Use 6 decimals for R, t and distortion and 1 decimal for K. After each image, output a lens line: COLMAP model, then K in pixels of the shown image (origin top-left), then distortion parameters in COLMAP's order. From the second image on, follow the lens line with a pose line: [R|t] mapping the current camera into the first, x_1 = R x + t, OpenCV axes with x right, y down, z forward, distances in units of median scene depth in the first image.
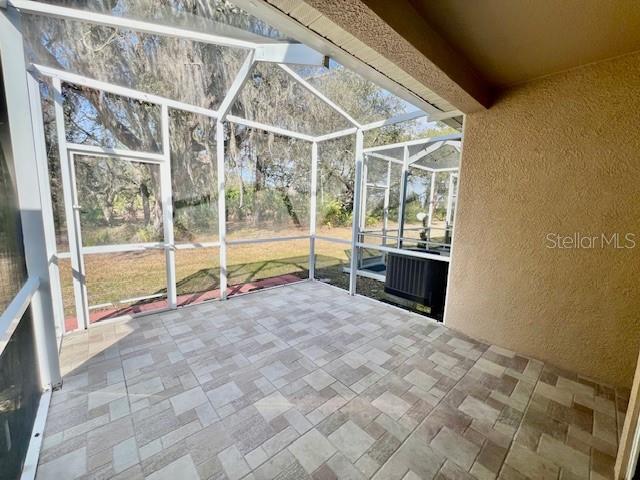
lens RADIAL K [[257.1, 0, 321.5], [0, 257.1, 238.2], [0, 0, 1]] dist [-0.002336, 0.000570]
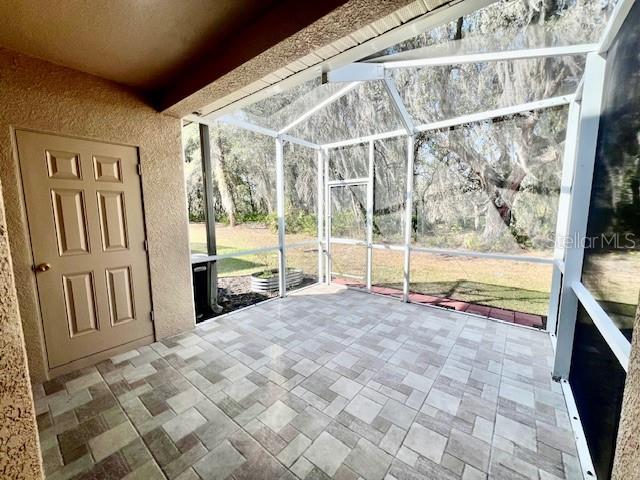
lens RADIAL K [[257.1, 0, 319.8], [0, 257.1, 238.5], [0, 0, 1]] dist [-0.002336, 0.000570]
pose [[0.167746, 0.077667, -0.982766, 0.727676], [-0.115476, 0.991577, 0.058653, -0.051613], [0.979044, 0.103647, 0.175302, 0.559519]]
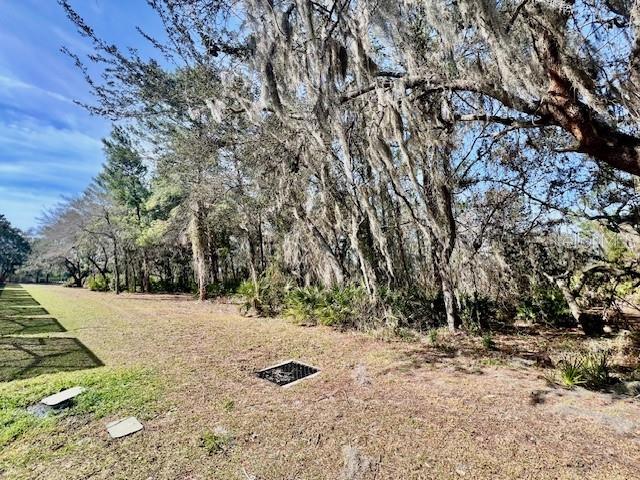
lens RADIAL K [[257.1, 0, 320.7], [0, 257.1, 240.1], [0, 0, 1]] dist [-0.002336, 0.000570]
pose [[0.150766, -0.181088, -0.971842, -1.125001], [-0.137485, 0.969685, -0.202014, -0.183332], [0.978962, 0.164071, 0.121299, 1.058884]]
